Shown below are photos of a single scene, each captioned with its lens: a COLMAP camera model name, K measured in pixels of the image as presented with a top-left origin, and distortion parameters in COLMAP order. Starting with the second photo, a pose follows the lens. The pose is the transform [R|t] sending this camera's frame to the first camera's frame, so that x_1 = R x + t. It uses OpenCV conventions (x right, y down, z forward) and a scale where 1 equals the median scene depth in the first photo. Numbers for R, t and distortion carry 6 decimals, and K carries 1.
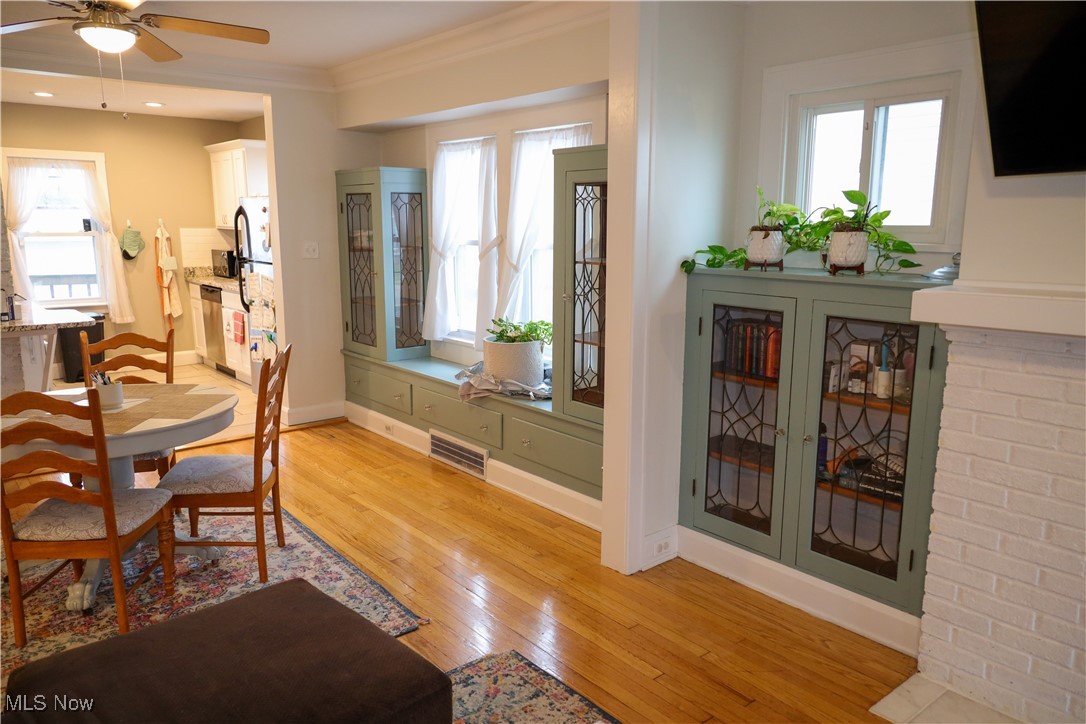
lens RADIAL K [[771.3, 0, 544.1], [0, 771.3, 361.8], [0, 0, 1]] dist [0.022823, -0.007359]
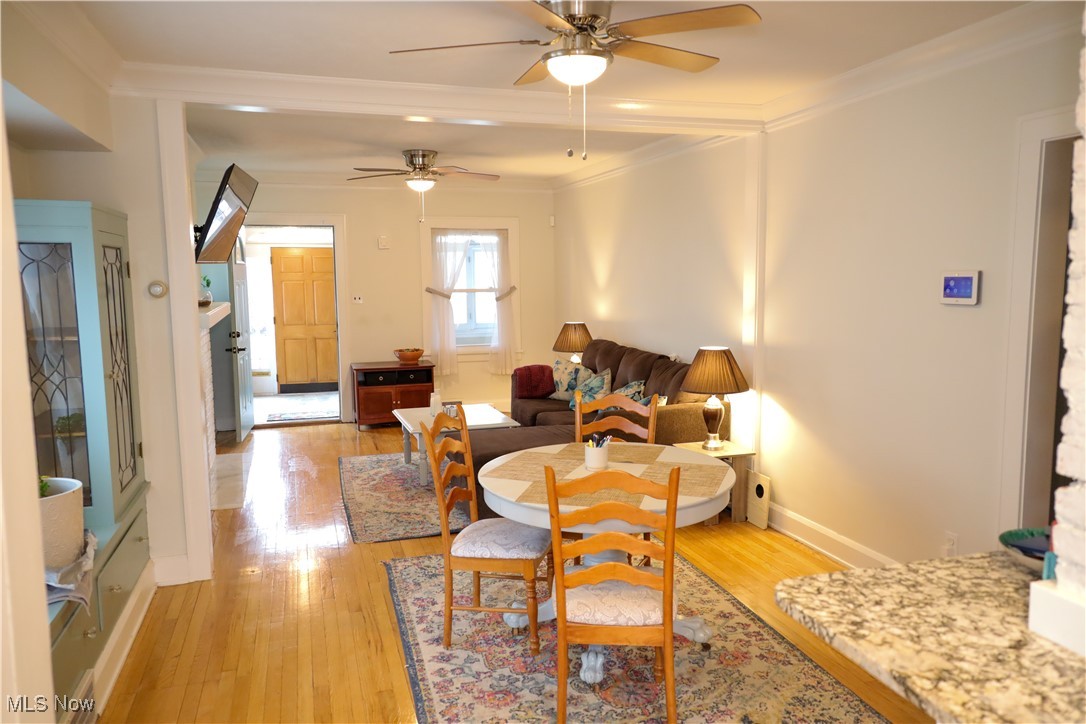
lens RADIAL K [[771.3, 0, 542.8], [0, 771.3, 361.4], [0, 0, 1]] dist [0.022823, -0.007359]
pose [[-0.923642, -0.039448, 0.381220, -0.806241], [0.076654, 0.955575, 0.284605, -0.336446], [-0.375512, 0.292095, -0.879586, 1.728770]]
